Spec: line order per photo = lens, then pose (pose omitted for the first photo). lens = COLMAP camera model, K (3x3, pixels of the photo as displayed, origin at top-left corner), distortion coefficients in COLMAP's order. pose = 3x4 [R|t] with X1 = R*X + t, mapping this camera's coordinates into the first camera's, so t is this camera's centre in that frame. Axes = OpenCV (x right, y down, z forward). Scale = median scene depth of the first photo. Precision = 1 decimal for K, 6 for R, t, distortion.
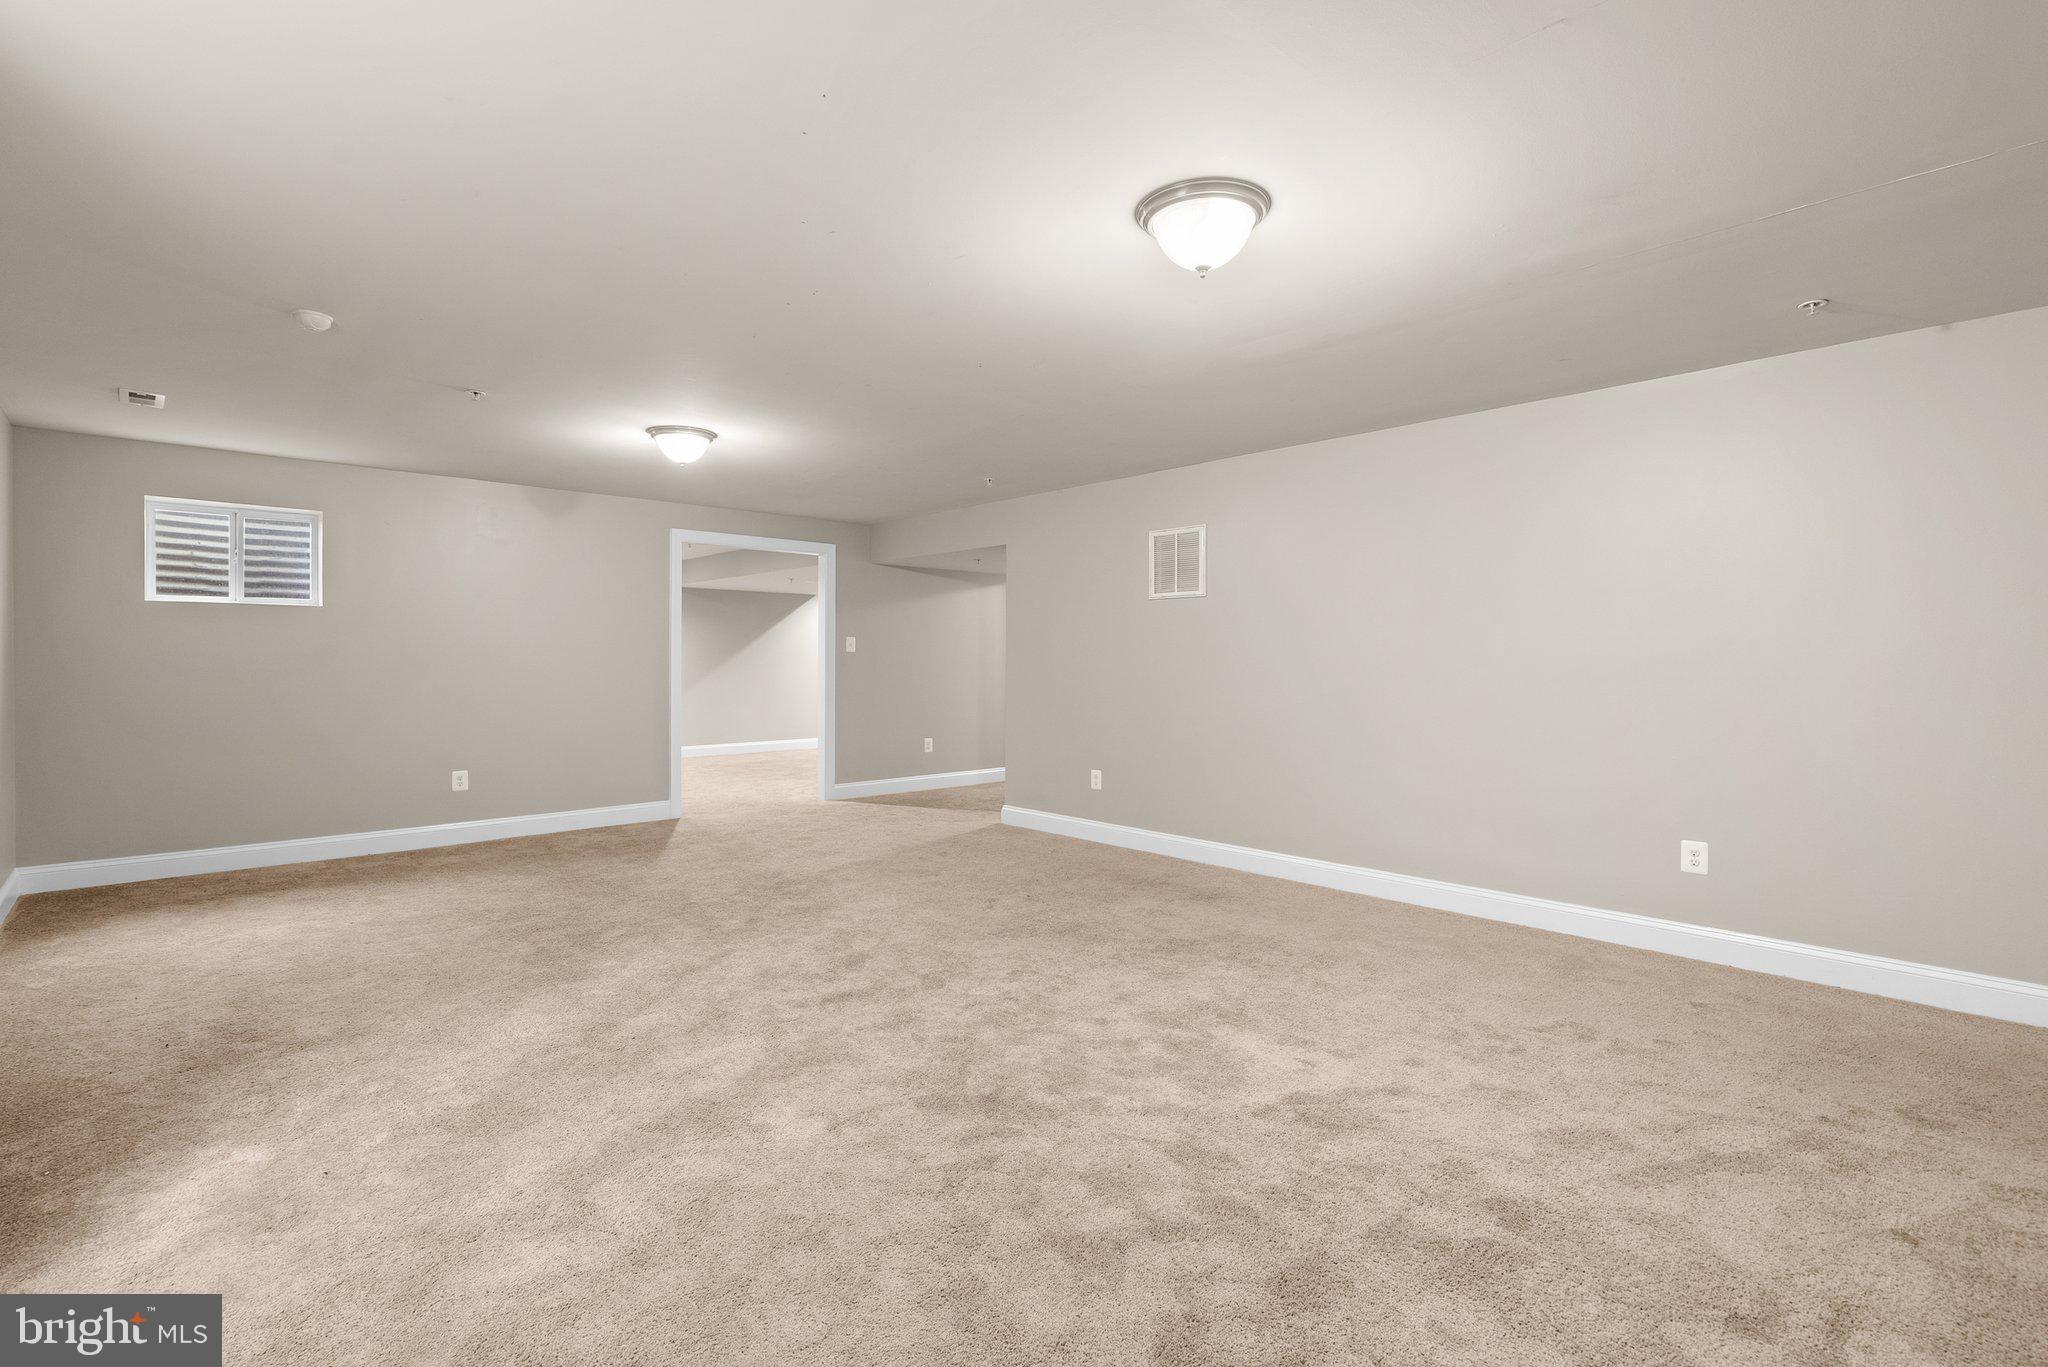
lens RADIAL K [[934.6, 0, 1022.2], [0, 934.6, 689.2], [0, 0, 1]] dist [-0.004274, -0.000005]
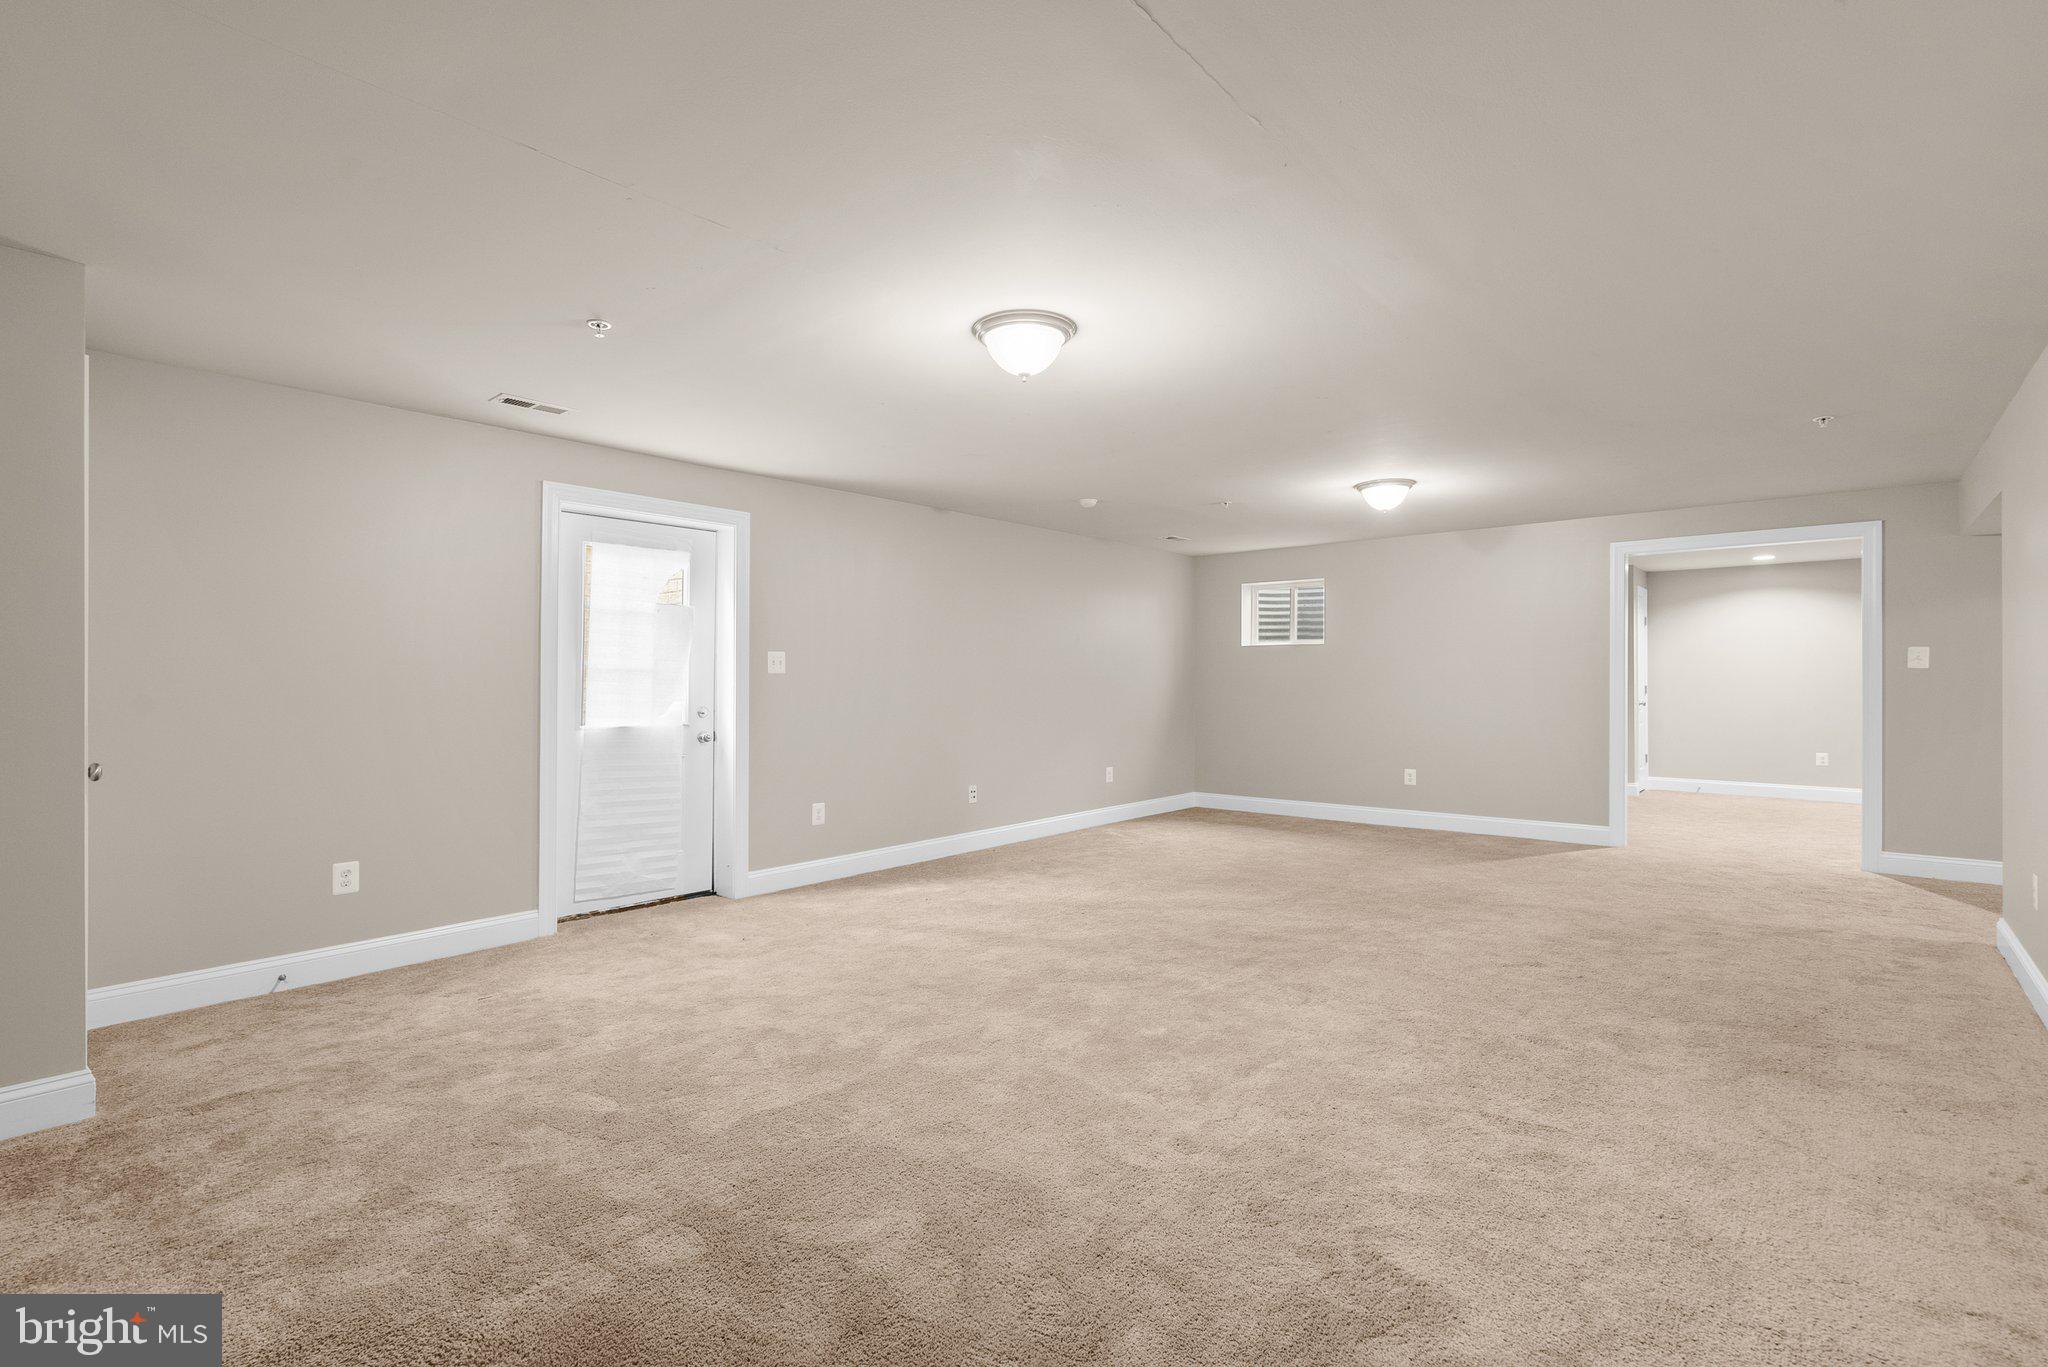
lens RADIAL K [[934.6, 0, 1022.2], [0, 934.6, 689.2], [0, 0, 1]] dist [-0.004274, -0.000005]
pose [[0.125798, 0.008462, -0.992020, 0.729122], [-0.028783, 0.999574, 0.004877, -0.013072], [0.991638, 0.027940, 0.125988, 0.417808]]
